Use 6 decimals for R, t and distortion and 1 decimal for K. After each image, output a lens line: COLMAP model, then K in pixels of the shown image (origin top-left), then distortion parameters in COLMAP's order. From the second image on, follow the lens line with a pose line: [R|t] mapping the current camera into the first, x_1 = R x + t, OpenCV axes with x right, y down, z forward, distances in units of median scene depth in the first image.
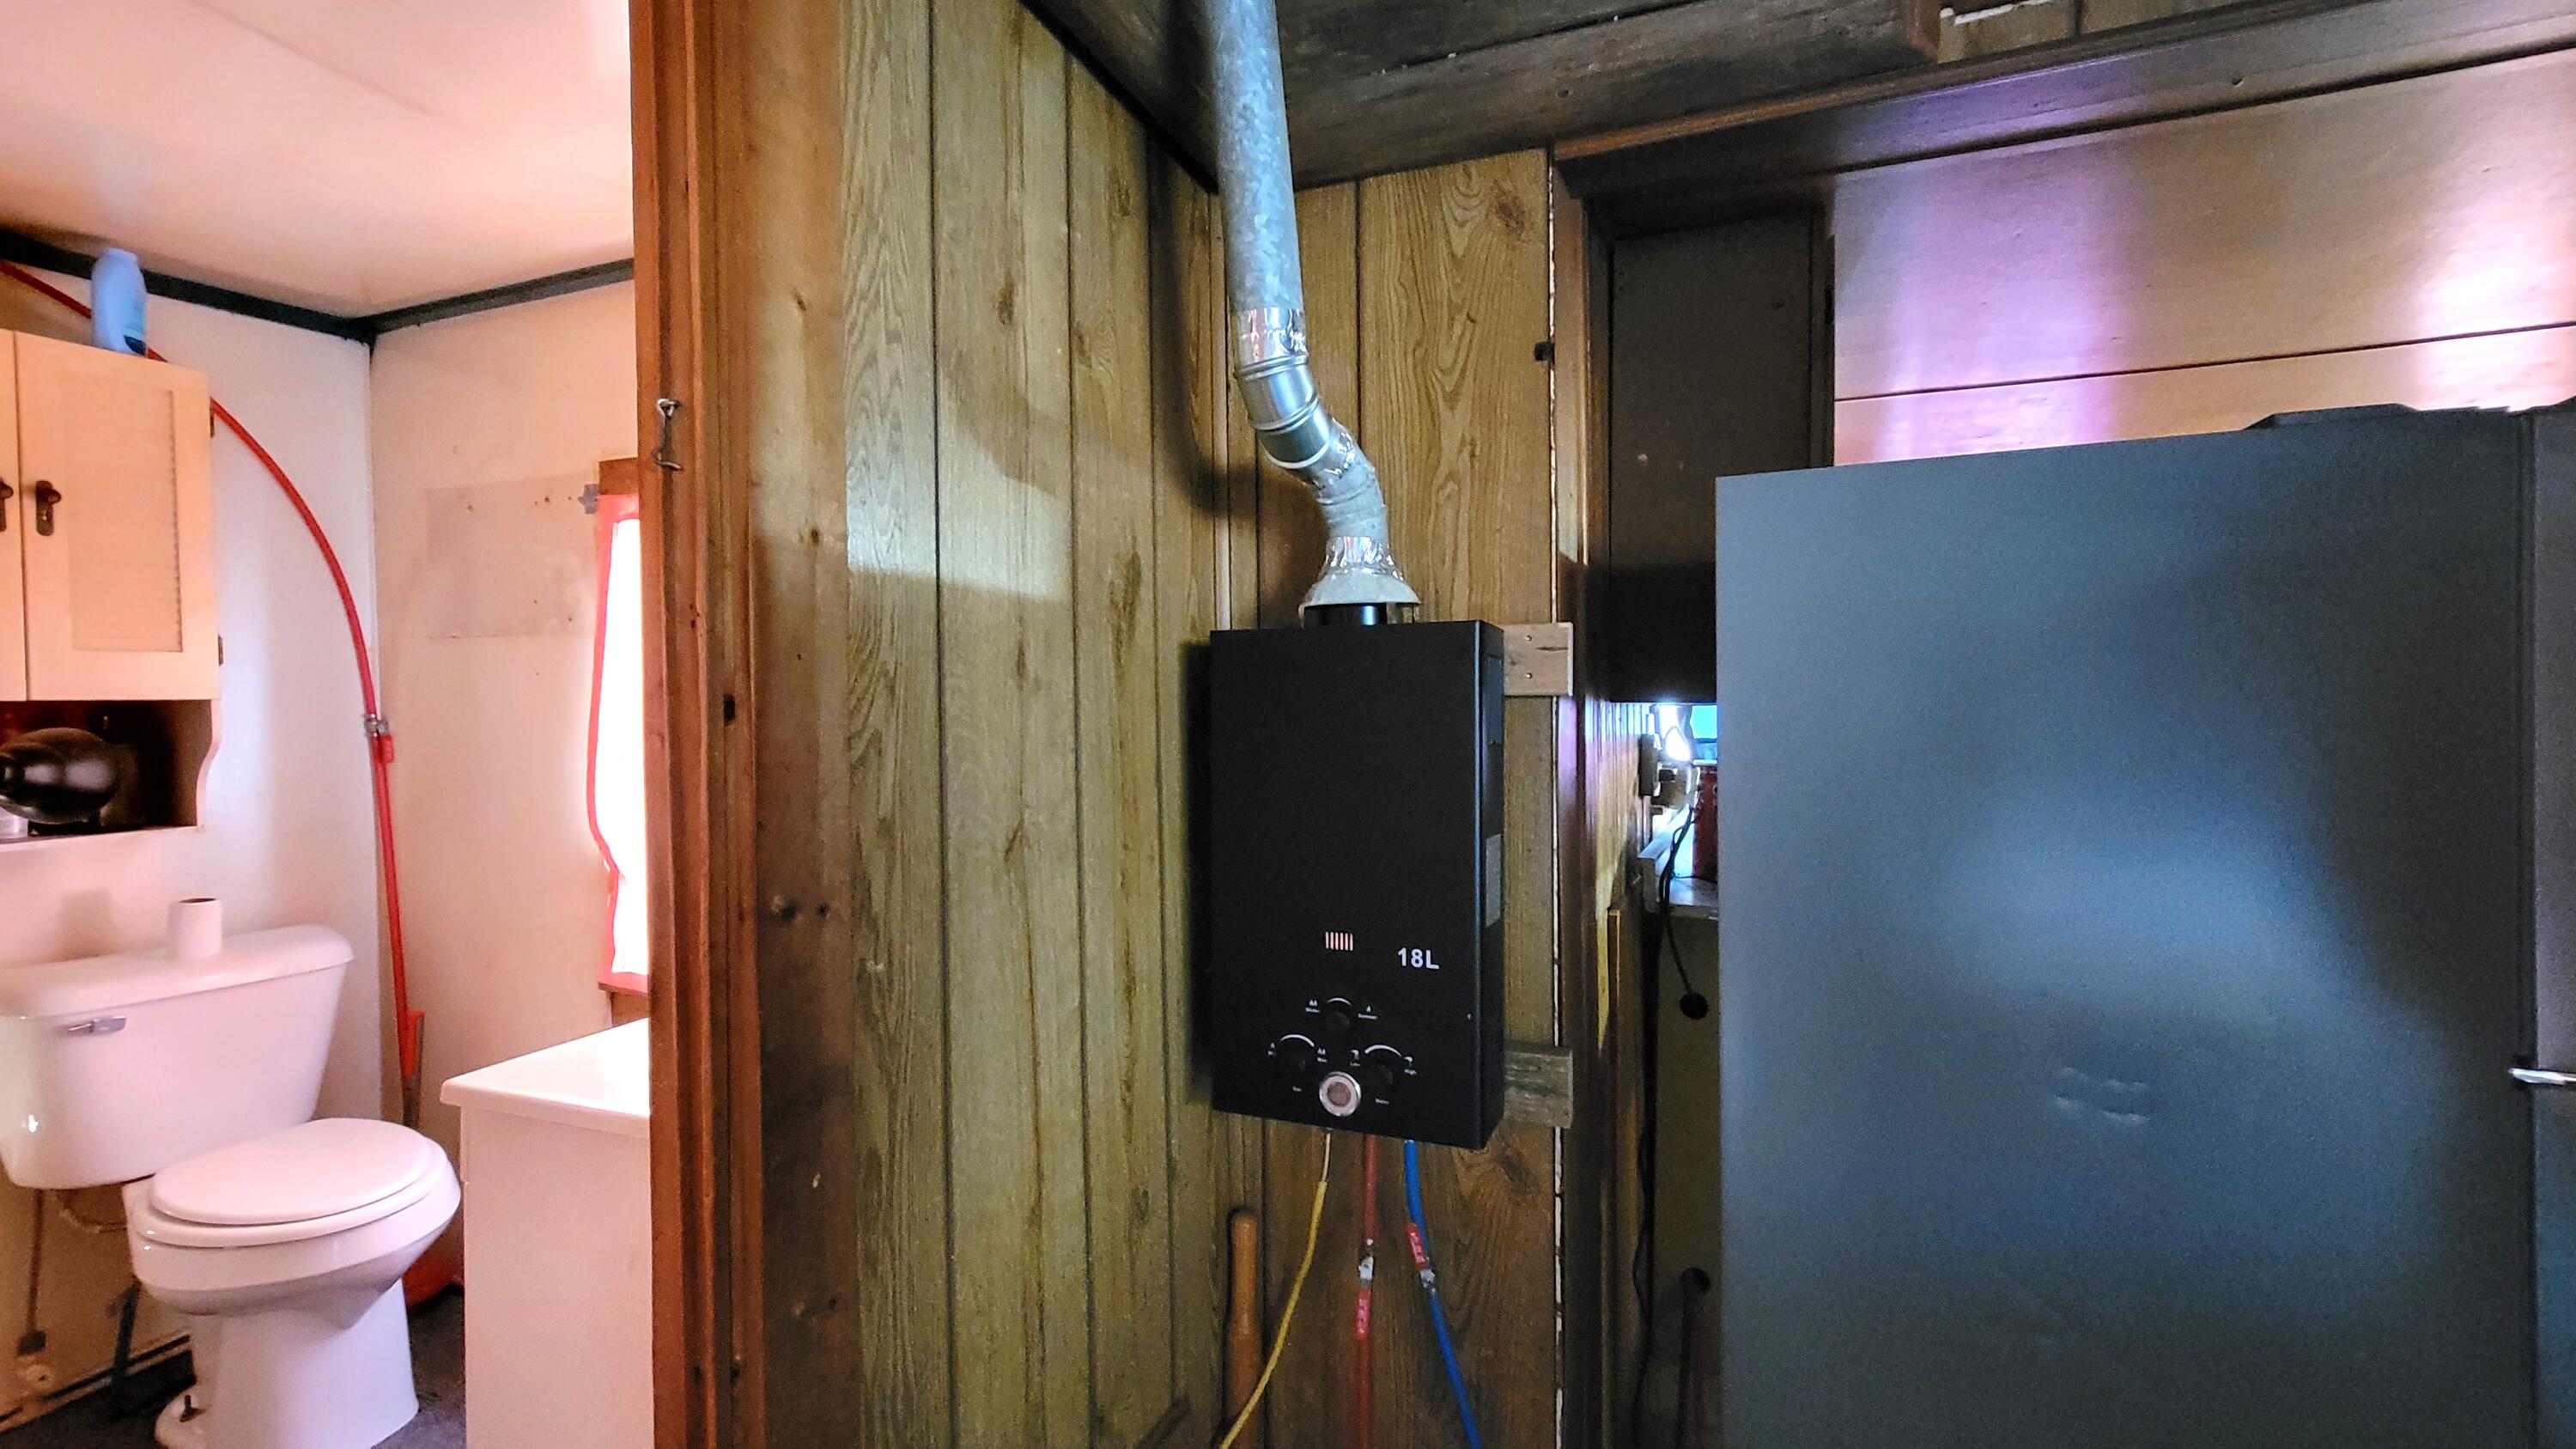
lens RADIAL K [[1051.8, 0, 1296.7], [0, 1051.8, 725.4], [0, 0, 1]] dist [0.006645, -0.001346]
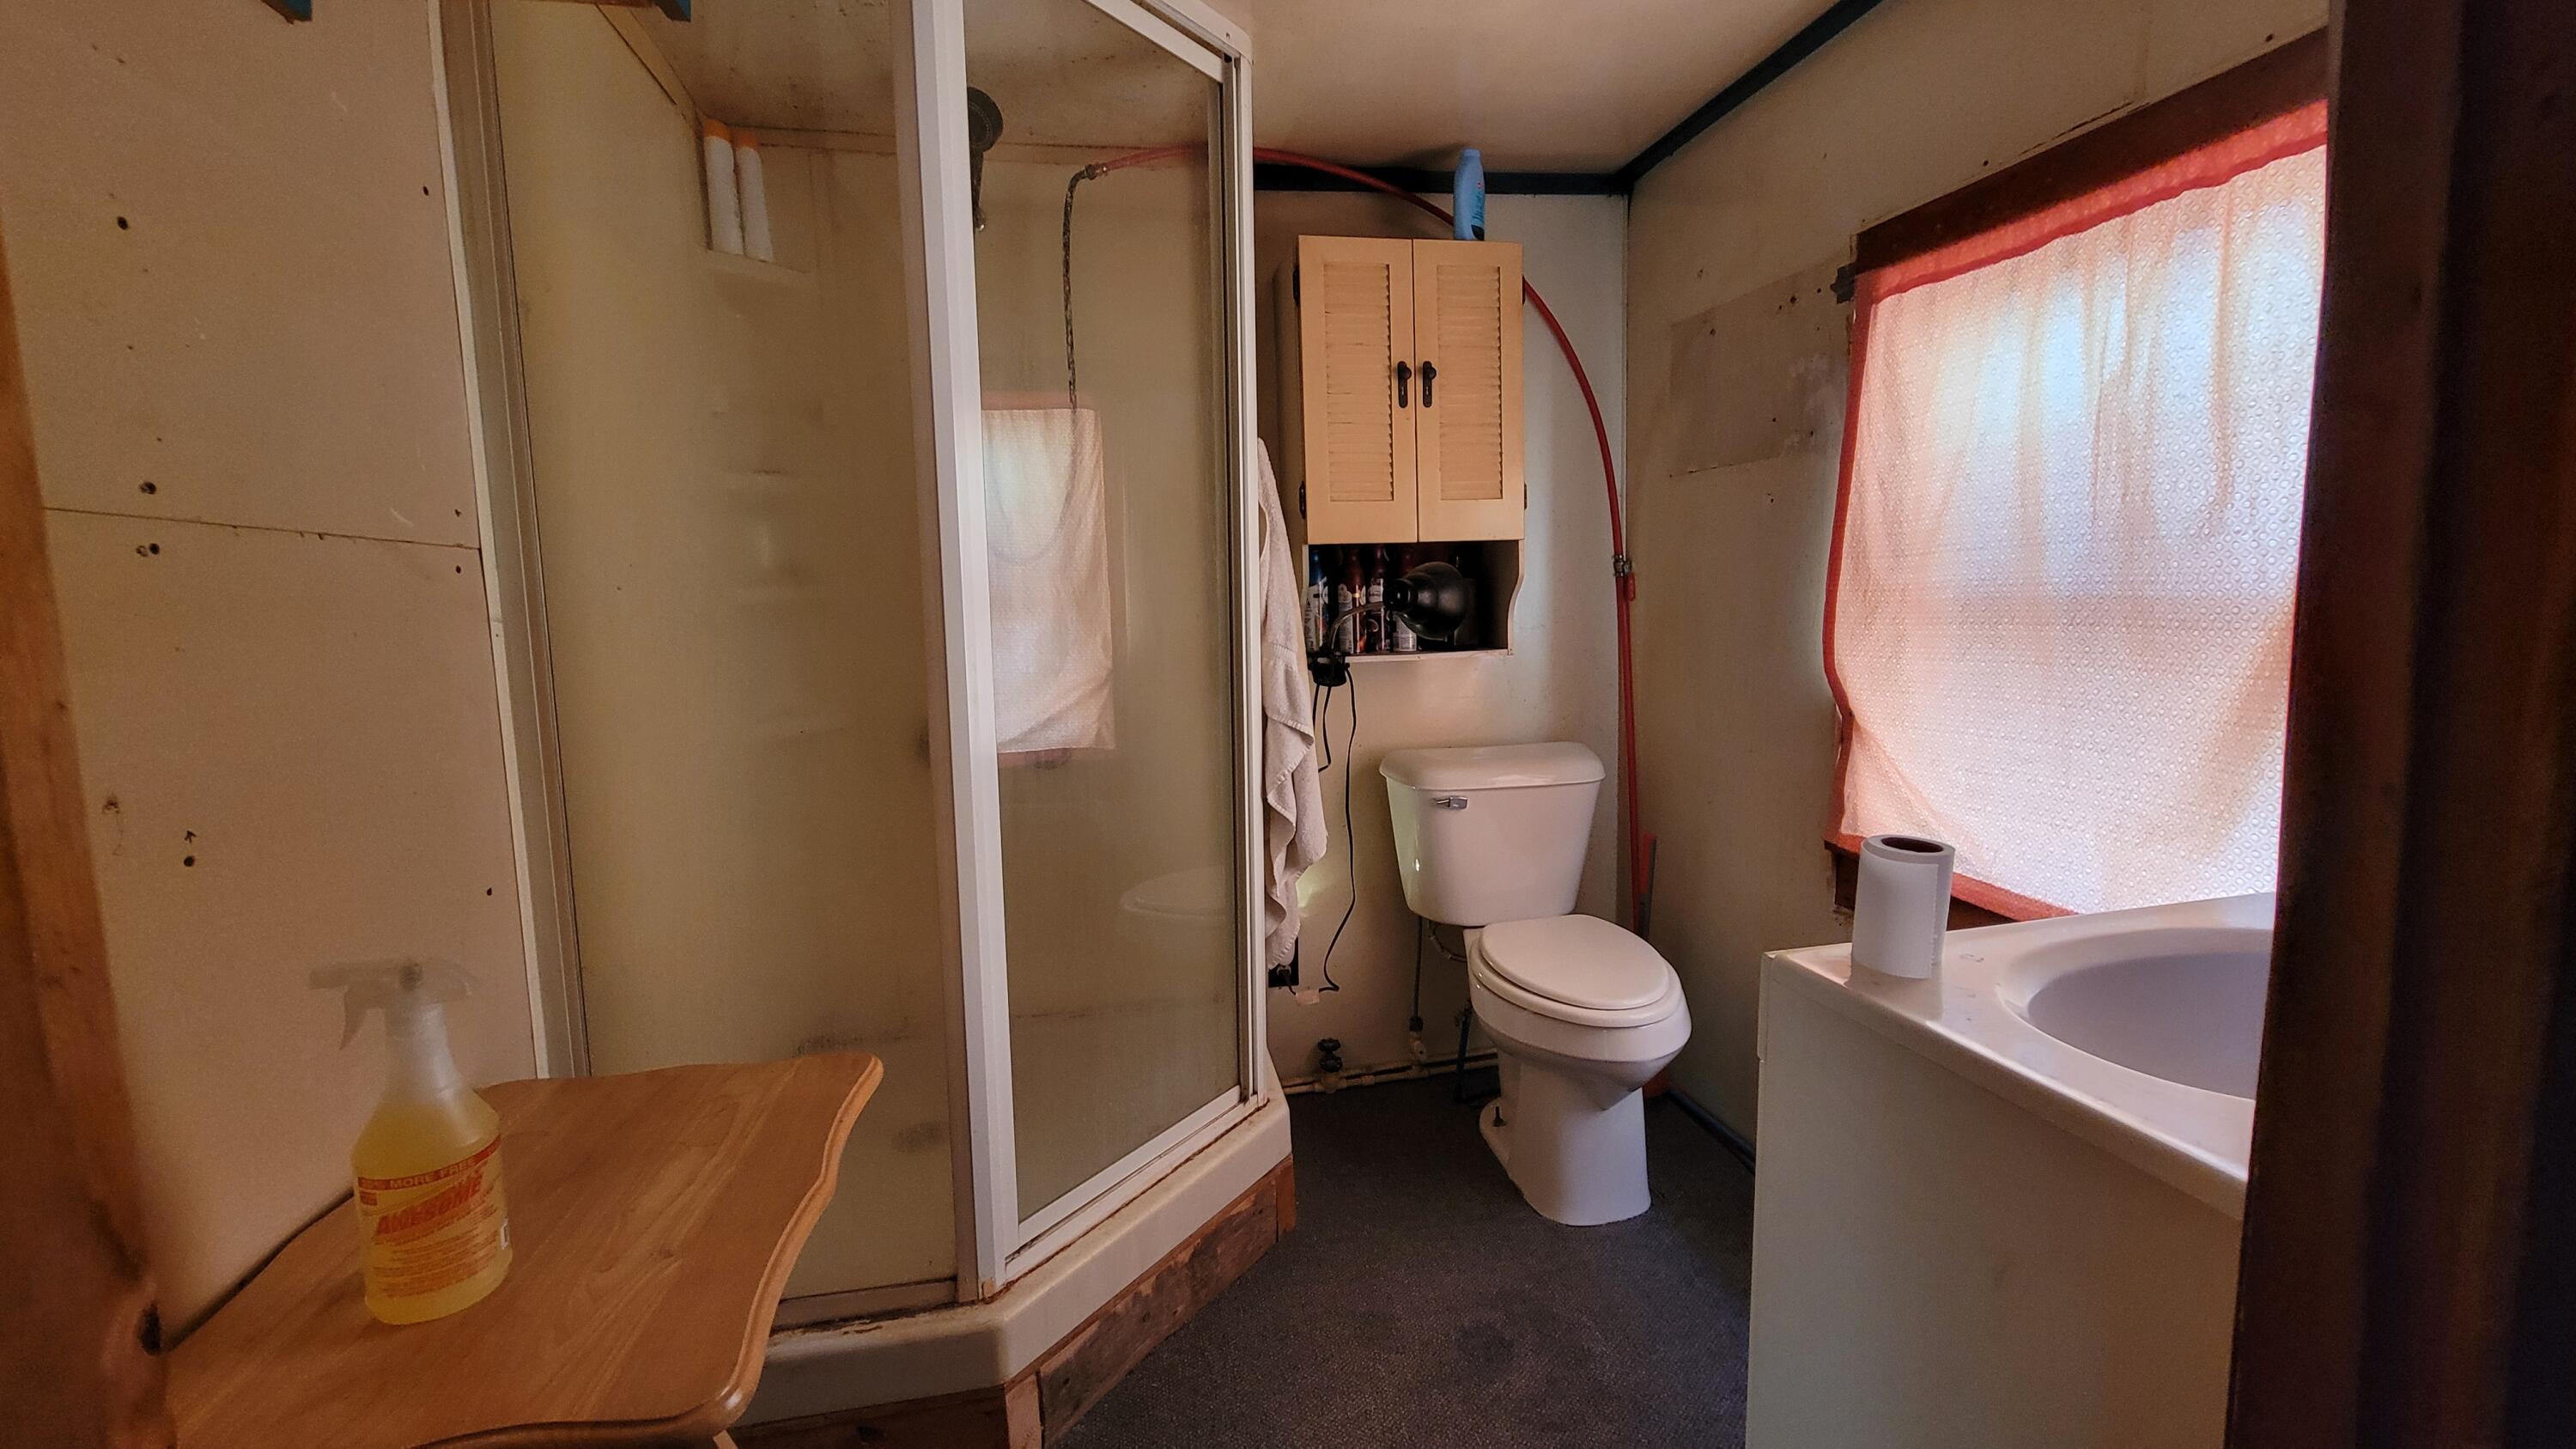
lens RADIAL K [[1051.8, 0, 1289.6], [0, 1051.8, 719.8], [0, 0, 1]] dist [0.006645, -0.001346]
pose [[0.554223, 0.094015, -0.827042, -0.193863], [0.007728, 0.992977, 0.118056, 0.033749], [0.832333, -0.071820, 0.549604, 0.143681]]
